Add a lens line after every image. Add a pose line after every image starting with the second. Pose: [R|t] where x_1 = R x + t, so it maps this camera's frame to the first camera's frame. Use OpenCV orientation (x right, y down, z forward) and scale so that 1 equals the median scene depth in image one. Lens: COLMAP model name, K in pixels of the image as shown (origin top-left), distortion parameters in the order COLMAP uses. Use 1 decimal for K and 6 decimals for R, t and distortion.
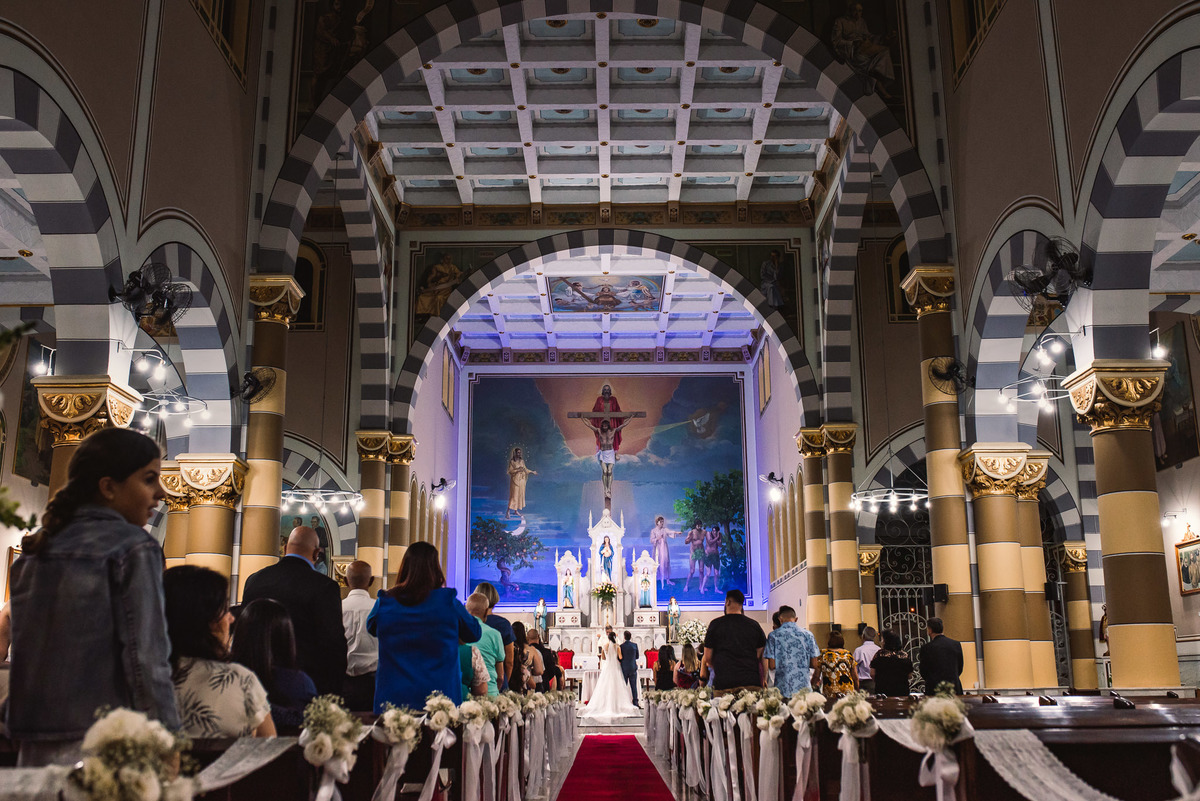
lens RADIAL K [[1209.8, 0, 600.0], [0, 1209.8, 400.5], [0, 0, 1]] dist [-0.064228, 0.031226]
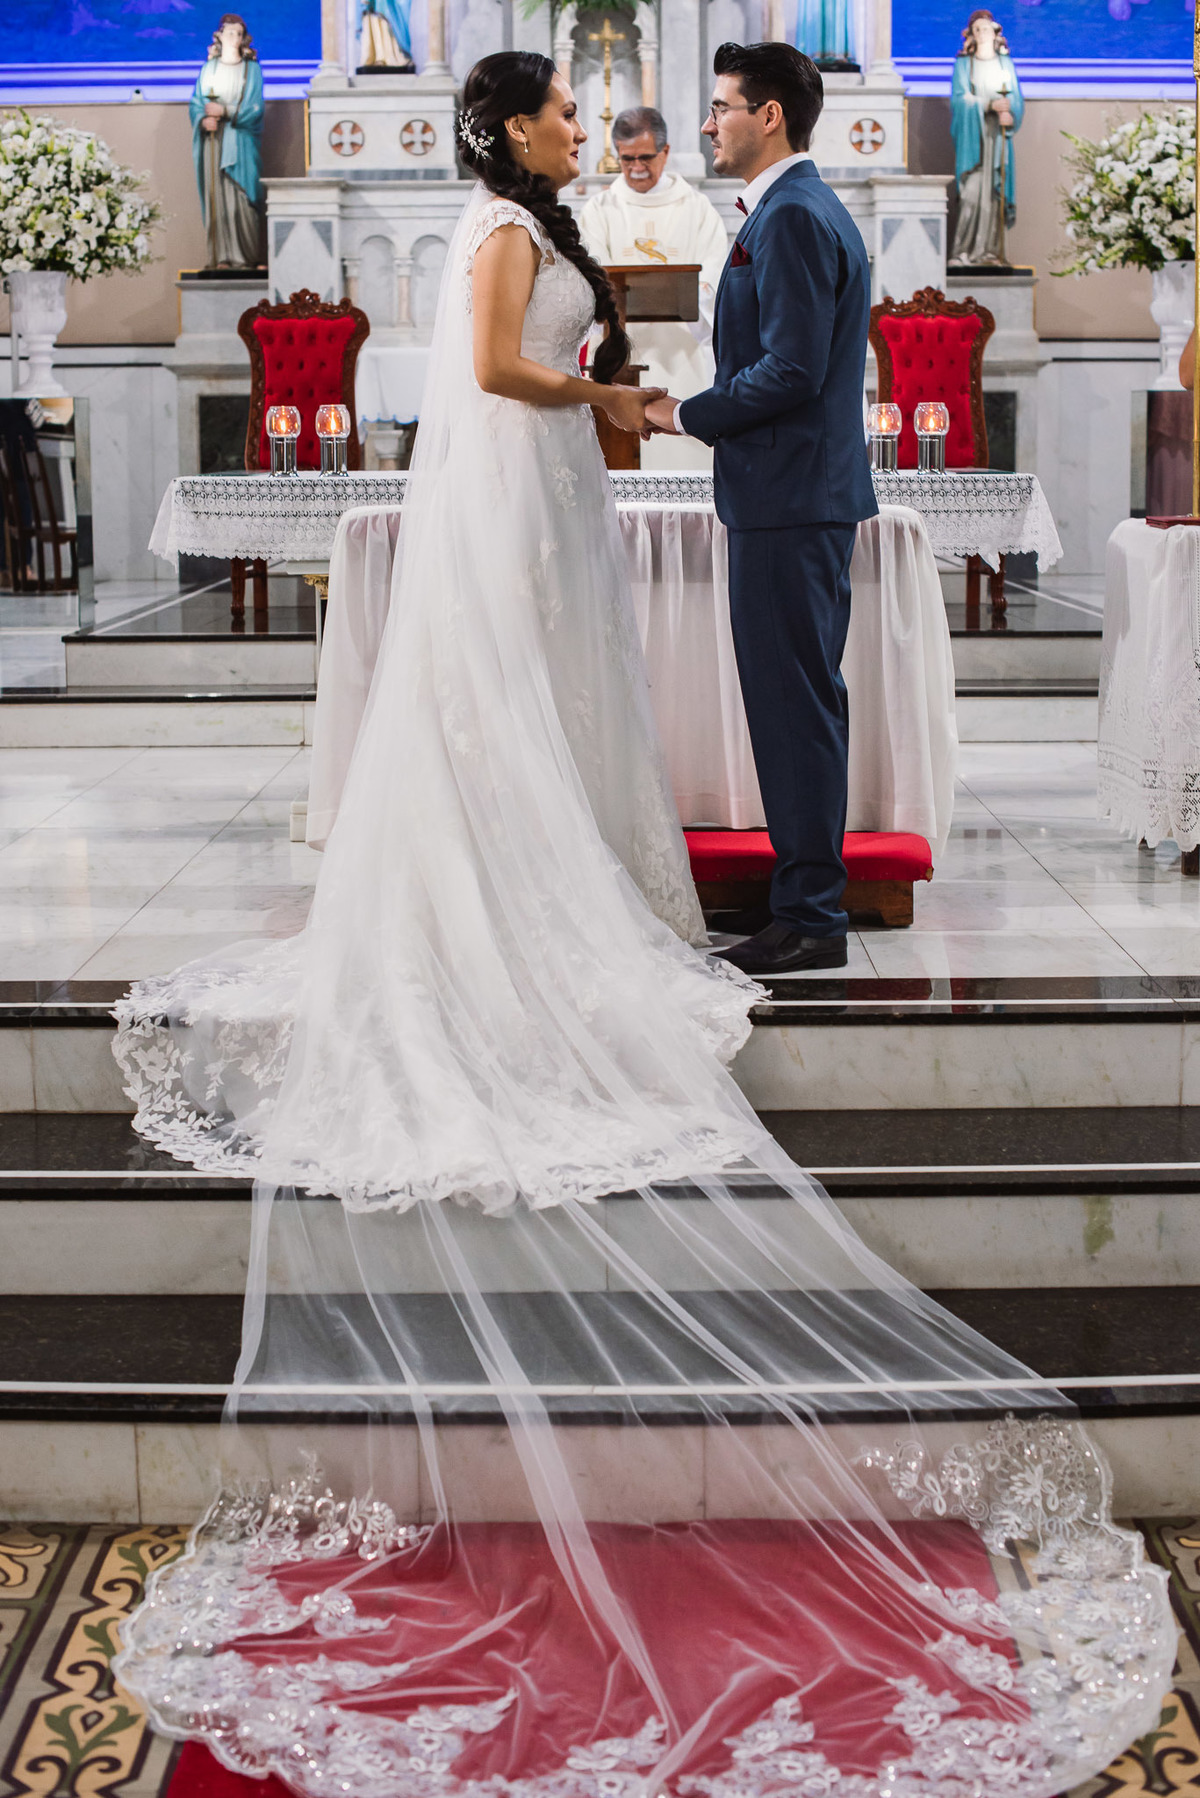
lens RADIAL K [[2744.5, 0, 600.0], [0, 2744.5, 899.0], [0, 0, 1]] dist [-0.130854, 0.058036]
pose [[0.999994, 0.002436, 0.002372, 0.004255], [-0.003178, 0.917752, 0.397140, 0.124062], [-0.001209, -0.397146, 0.917755, 0.584212]]
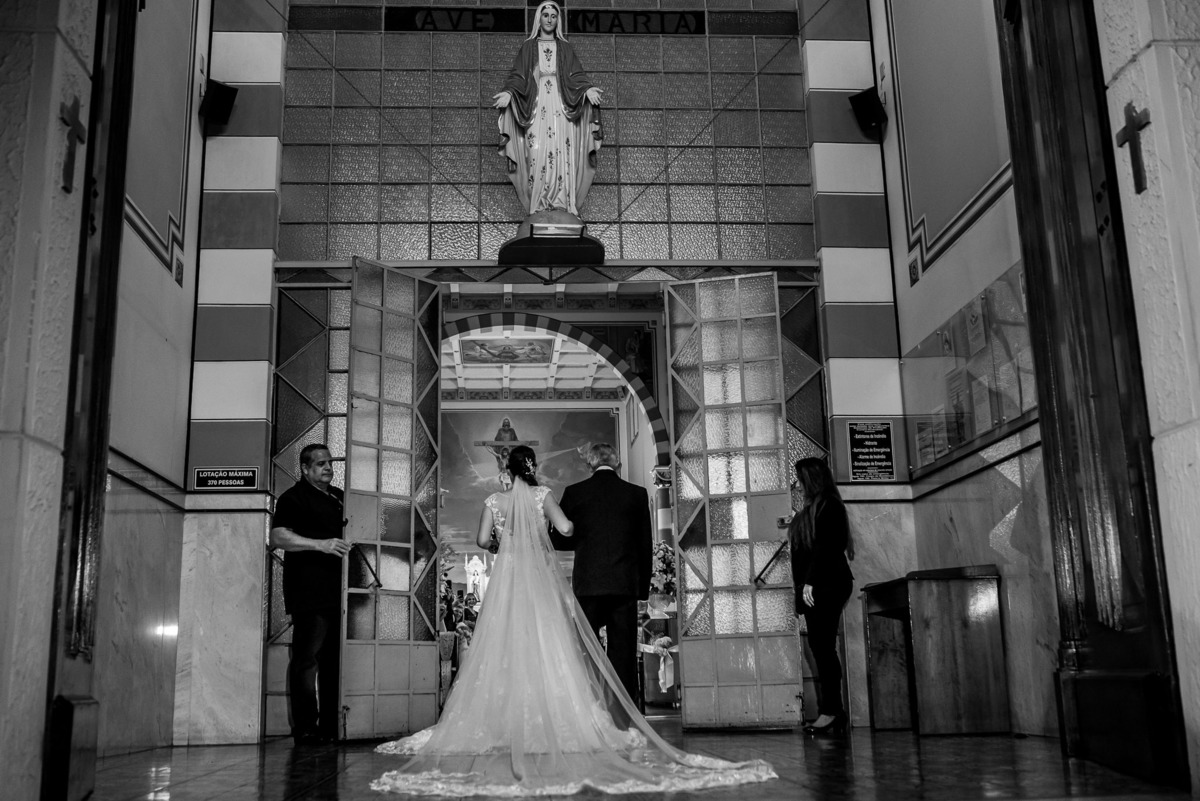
lens RADIAL K [[1209.8, 0, 600.0], [0, 1209.8, 400.5], [0, 0, 1]] dist [-0.064228, 0.031226]
pose [[0.996012, 0.001630, 0.089203, -0.009979], [-0.002345, 0.999966, 0.007914, -0.044410], [-0.089187, -0.008092, 0.995982, -0.240493]]
